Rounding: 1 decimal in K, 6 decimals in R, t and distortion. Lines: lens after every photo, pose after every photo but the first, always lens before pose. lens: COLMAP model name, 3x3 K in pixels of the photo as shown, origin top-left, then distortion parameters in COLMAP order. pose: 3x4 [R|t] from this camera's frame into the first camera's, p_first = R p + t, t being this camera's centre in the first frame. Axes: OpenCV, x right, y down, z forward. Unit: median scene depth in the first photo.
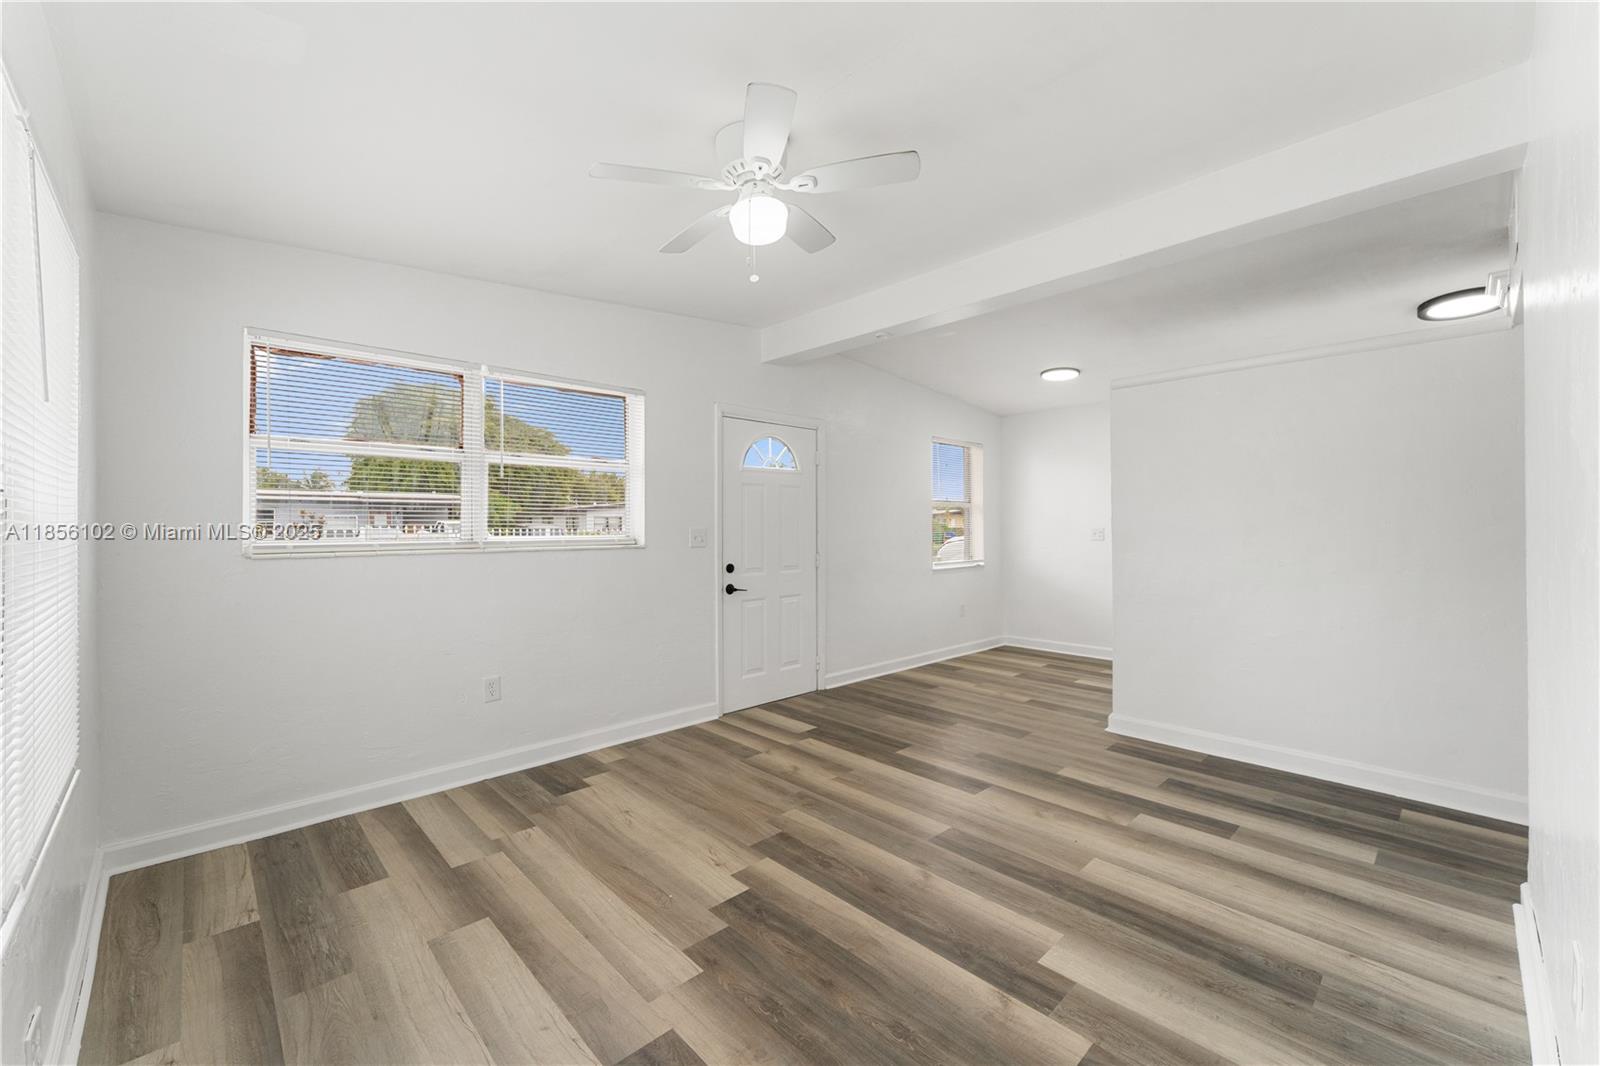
lens RADIAL K [[643.2, 0, 796.4], [0, 643.2, 517.1], [0, 0, 1]] dist [0.000710, 0.000156]
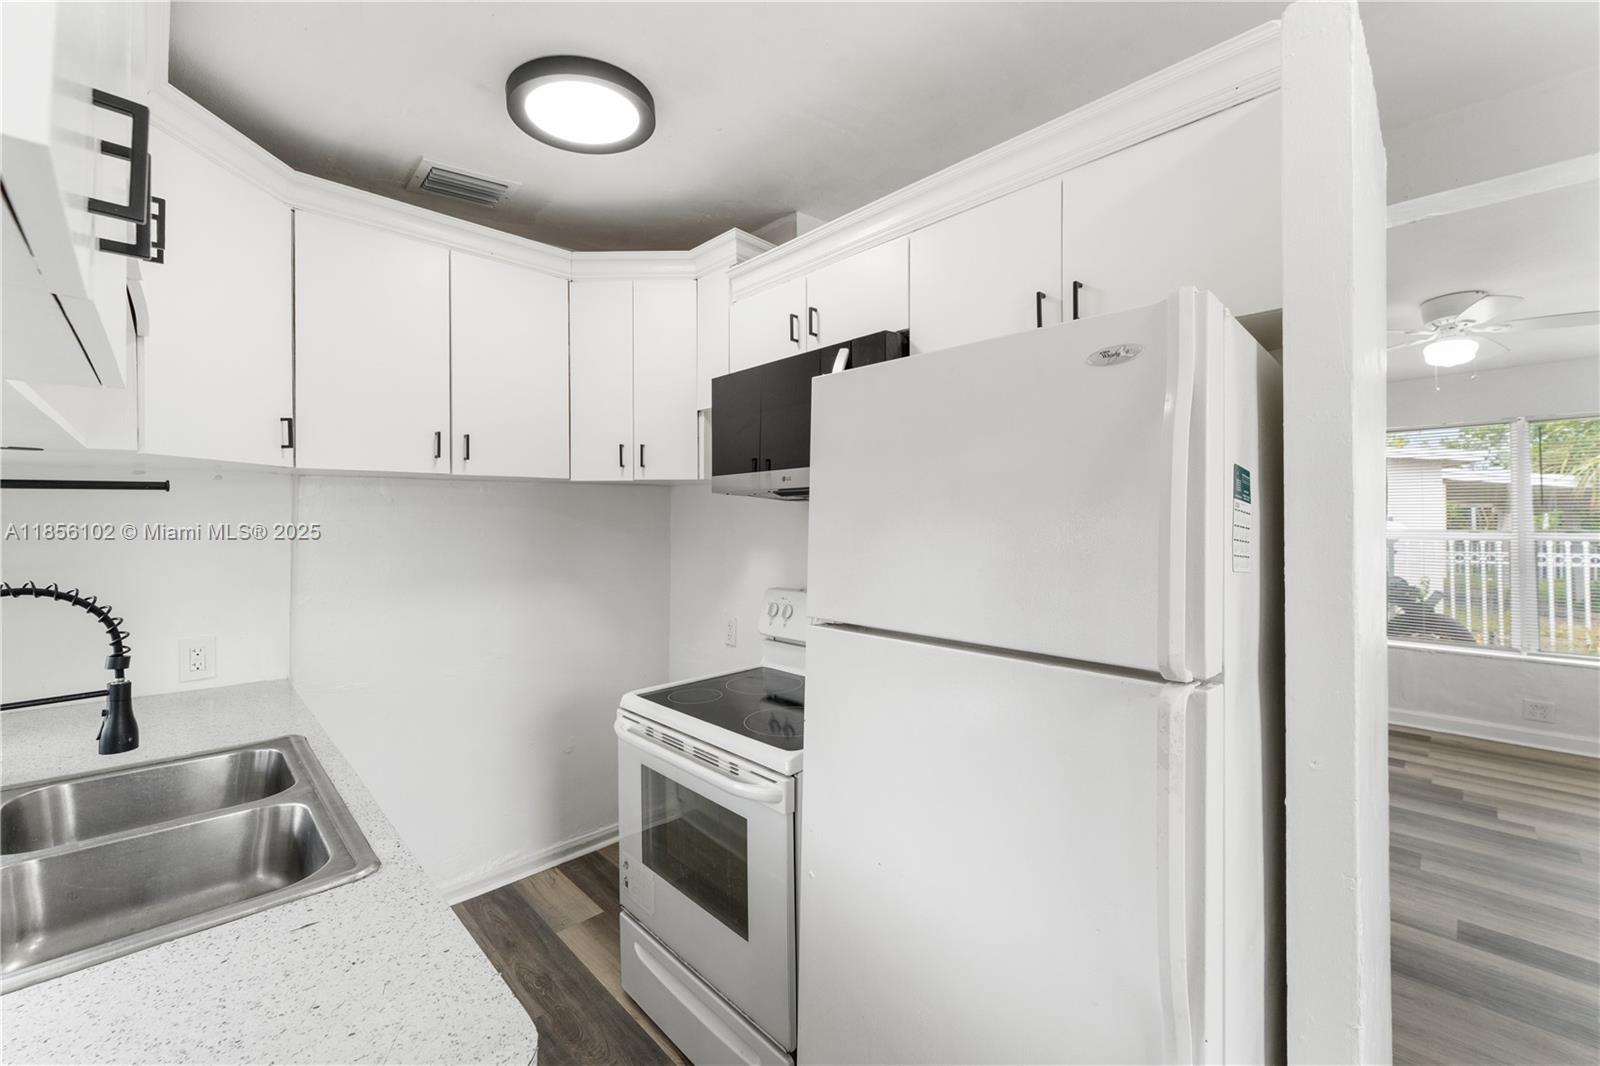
lens RADIAL K [[643.2, 0, 796.4], [0, 643.2, 517.1], [0, 0, 1]] dist [0.000710, 0.000156]
pose [[-0.999959, 0.002555, -0.008732, 1.109734], [0.002779, 0.999666, -0.025680, -0.025726], [0.008664, -0.025704, -0.999632, 1.845774]]
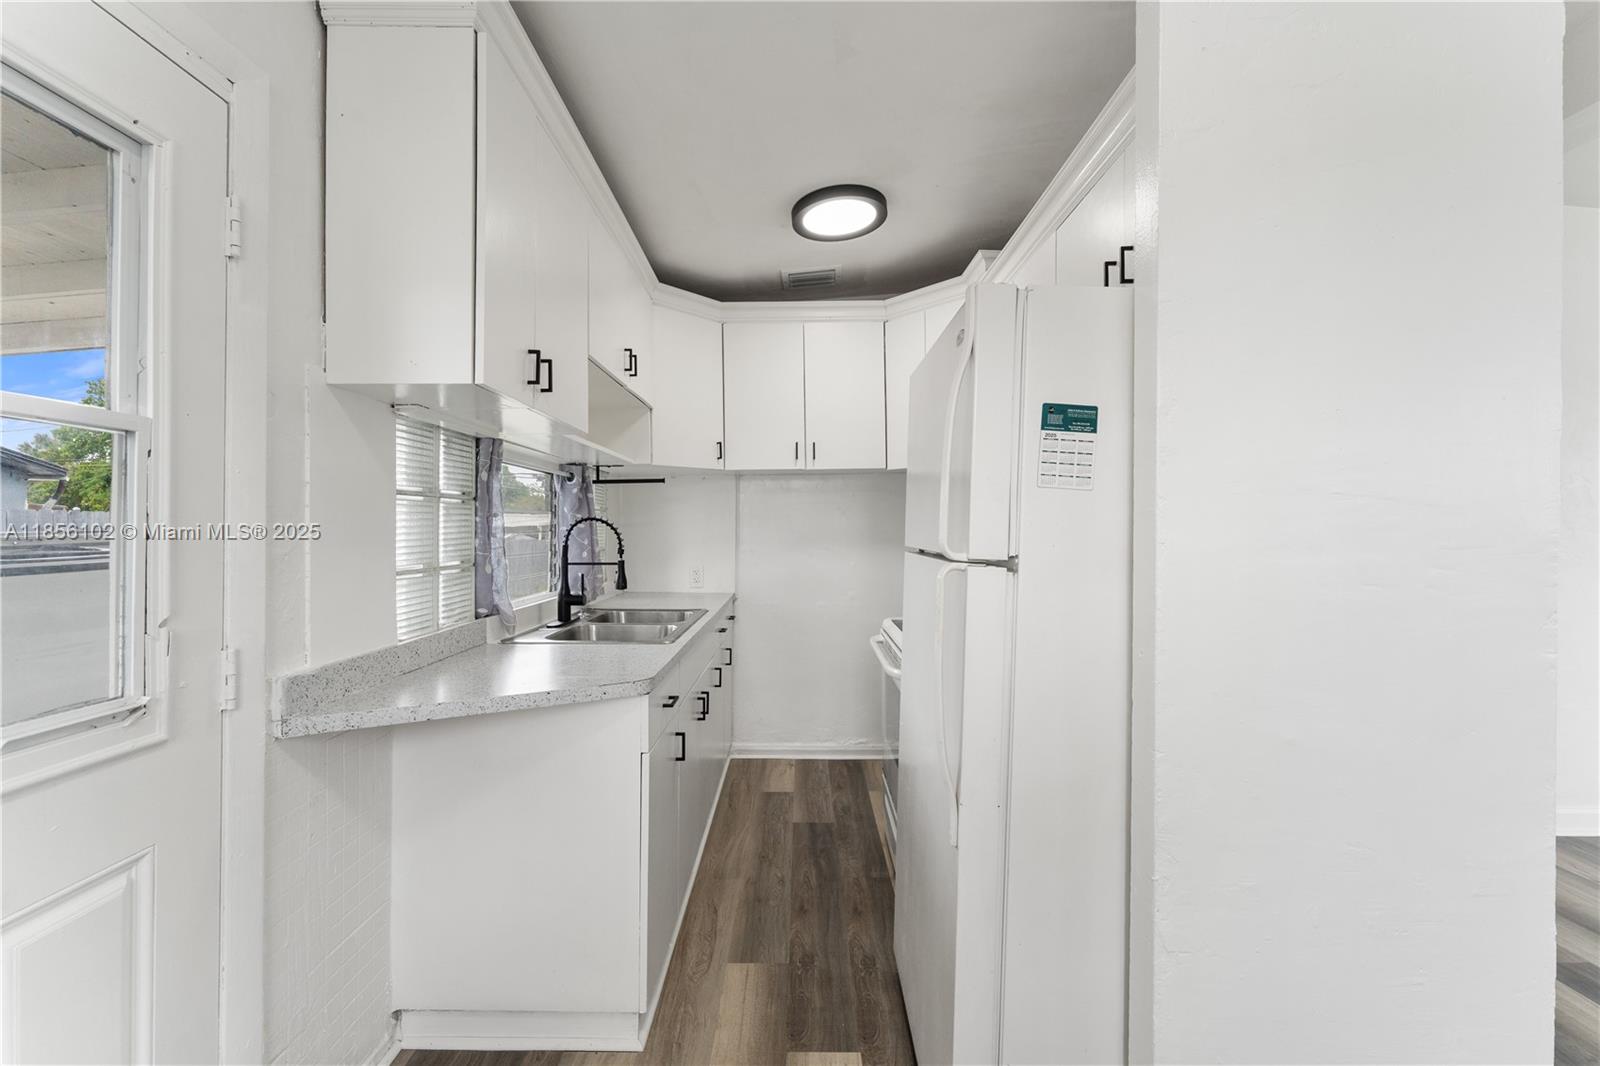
lens RADIAL K [[639.3, 0, 795.0], [0, 639.3, 531.8], [0, 0, 1]] dist [0.004152, -0.000051]
pose [[-0.720840, 0.000110, 0.693101, 0.734092], [-0.008687, 0.999920, -0.009193, 0.025691], [-0.693047, -0.012648, -0.720782, 1.928551]]
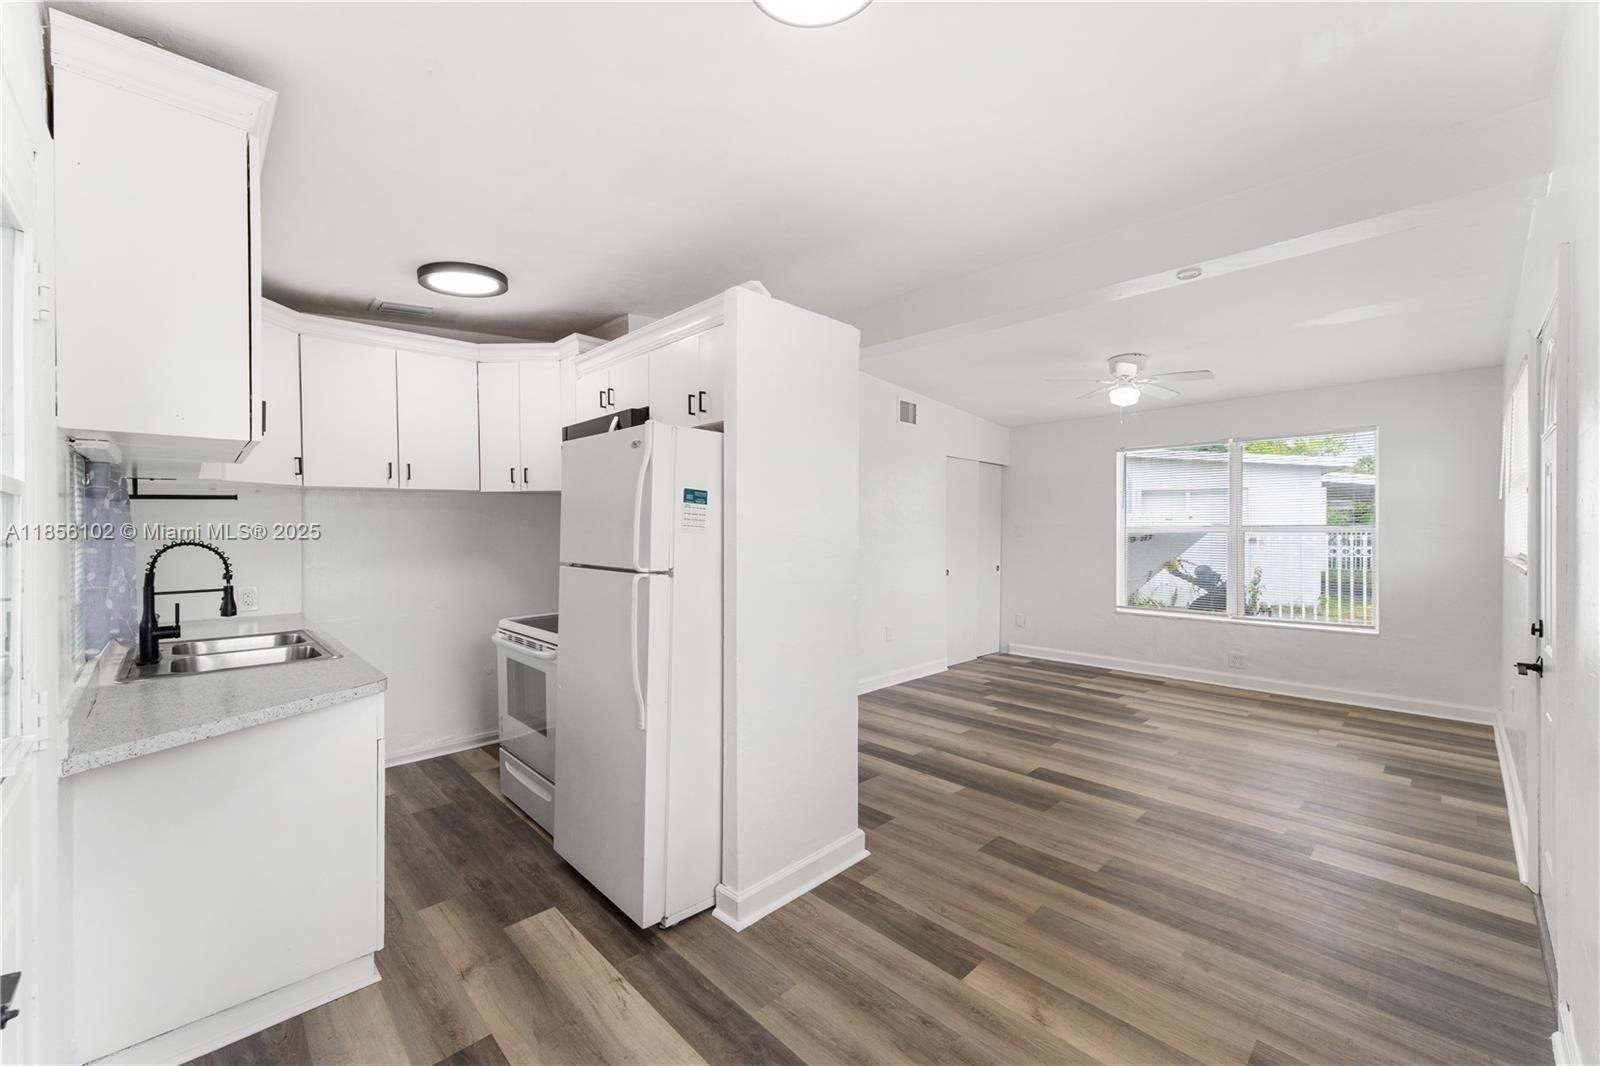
lens RADIAL K [[639.3, 0, 795.0], [0, 639.3, 531.8], [0, 0, 1]] dist [0.004152, -0.000051]
pose [[-0.999972, 0.006393, -0.003971, 0.769168], [0.006424, 0.999948, -0.007947, -0.000169], [0.003920, -0.007973, -0.999961, 2.297911]]
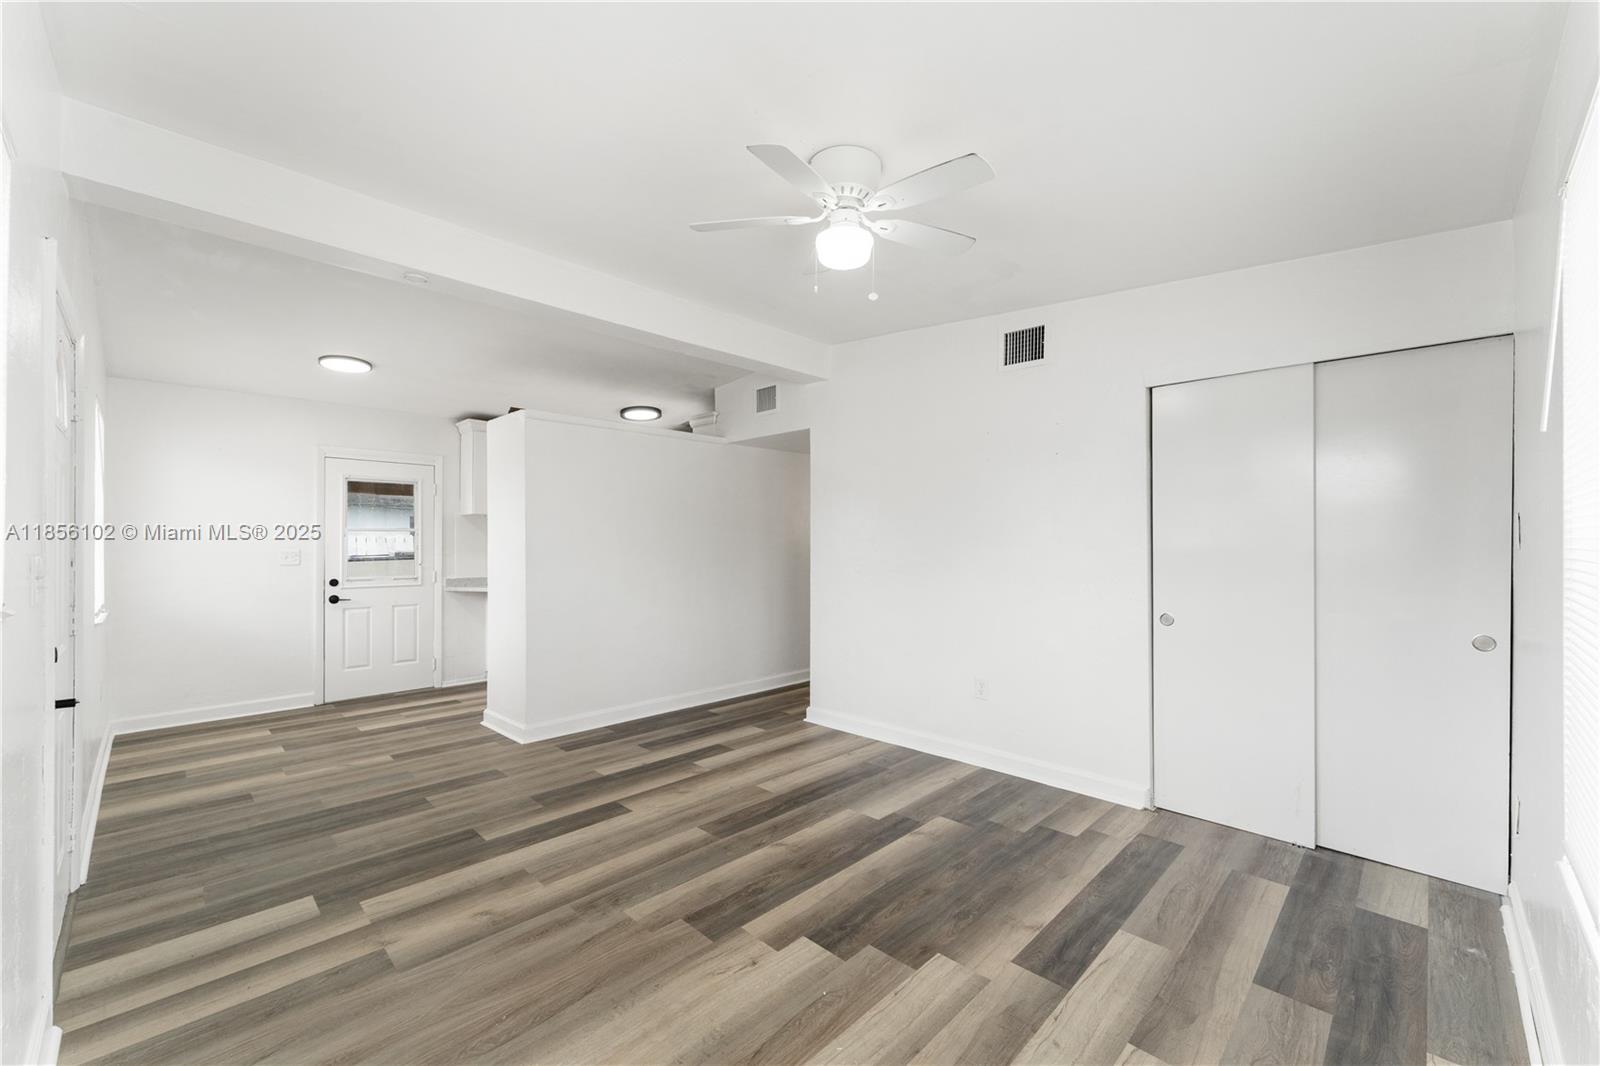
lens RADIAL K [[633.0, 0, 793.4], [0, 633.0, 537.0], [0, 0, 1]] dist [0.000991, 0.000220]
pose [[-0.026758, 0.014700, 0.999534, -0.779367], [-0.011175, 0.999825, -0.015003, 0.007547], [-0.999579, -0.011571, -0.026589, 0.812723]]
